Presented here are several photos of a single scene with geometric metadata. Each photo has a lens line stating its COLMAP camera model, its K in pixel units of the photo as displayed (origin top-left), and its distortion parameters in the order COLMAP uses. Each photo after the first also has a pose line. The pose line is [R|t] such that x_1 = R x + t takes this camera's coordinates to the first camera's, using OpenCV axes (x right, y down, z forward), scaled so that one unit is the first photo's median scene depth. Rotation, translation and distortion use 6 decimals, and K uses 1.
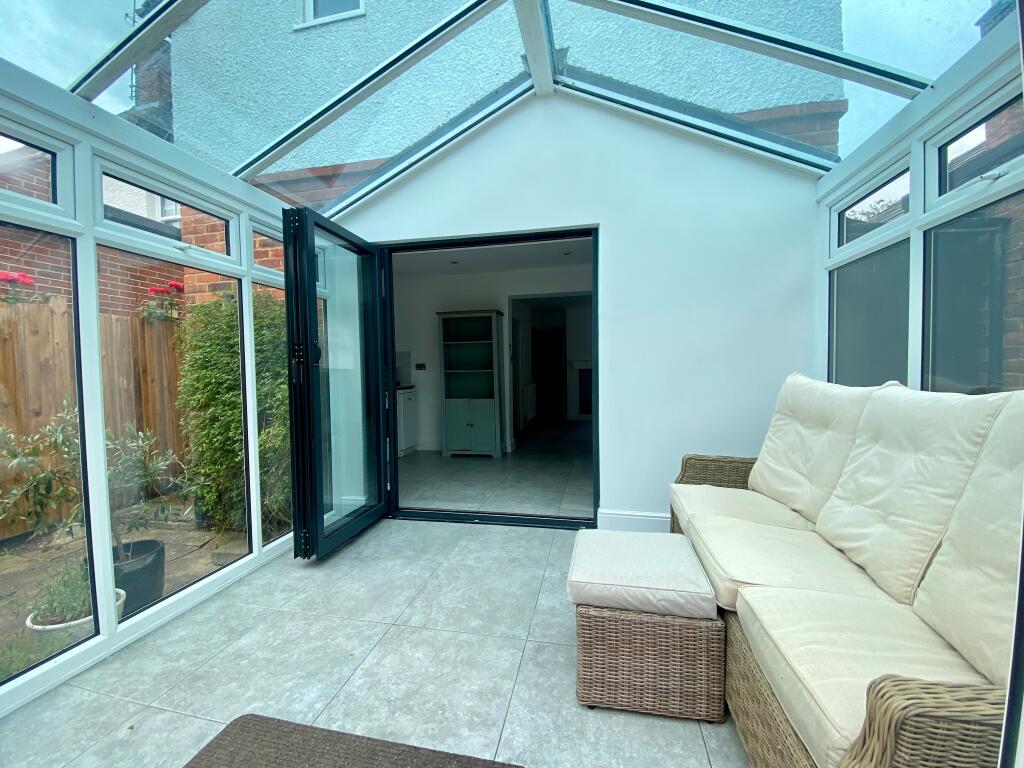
lens RADIAL K [[416.8, 0, 509.4], [0, 416.8, 385.2], [0, 0, 1]] dist [0.001641, 0.000025]
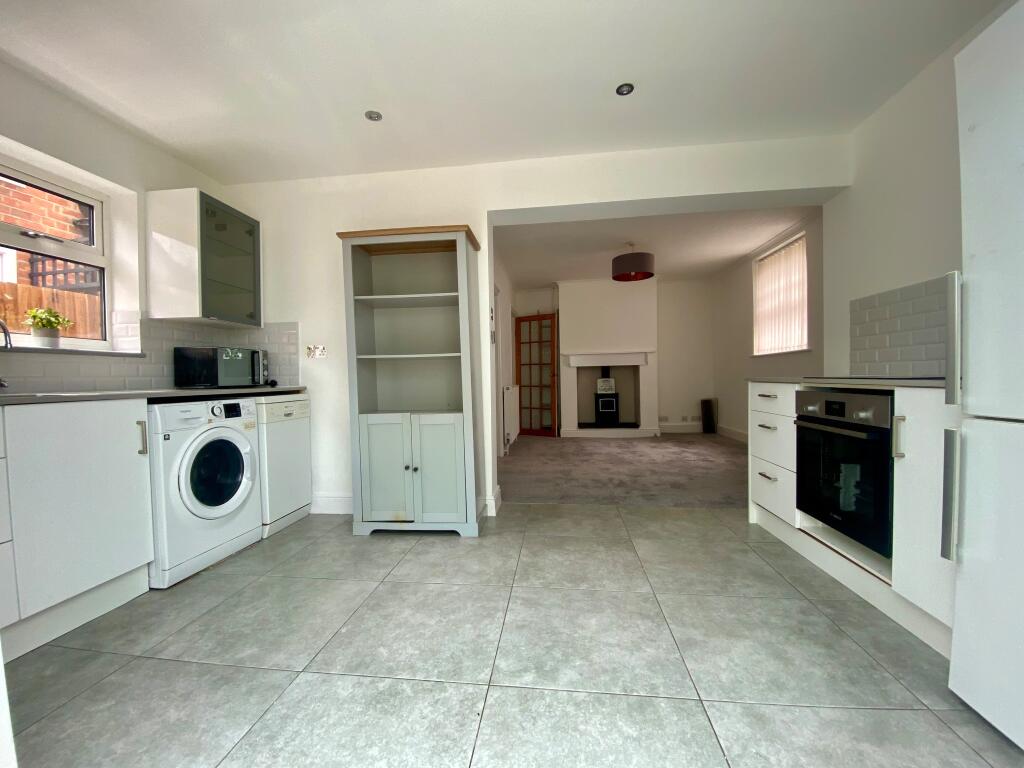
lens RADIAL K [[407.2, 0, 512.0], [0, 407.2, 384.0], [0, 0, 1]] dist [0.022989, -0.000084]
pose [[0.995357, -0.005635, 0.096088, -0.024576], [0.007598, 0.999770, -0.020078, 0.008294], [-0.095953, 0.020714, 0.995170, 0.519918]]
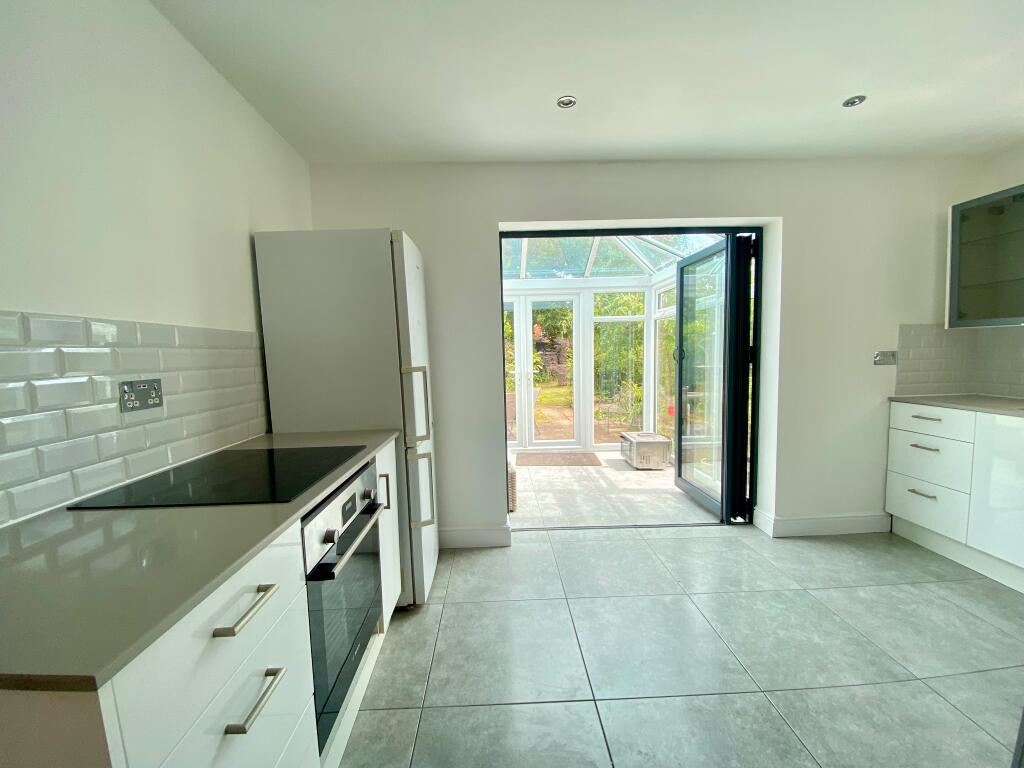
lens RADIAL K [[416.8, 0, 509.4], [0, 416.8, 385.2], [0, 0, 1]] dist [0.001641, 0.000025]
pose [[-0.969256, 0.050886, -0.240735, 0.242123], [0.022349, 0.992544, 0.119816, -0.075553], [0.245037, 0.110752, -0.963167, 1.096794]]
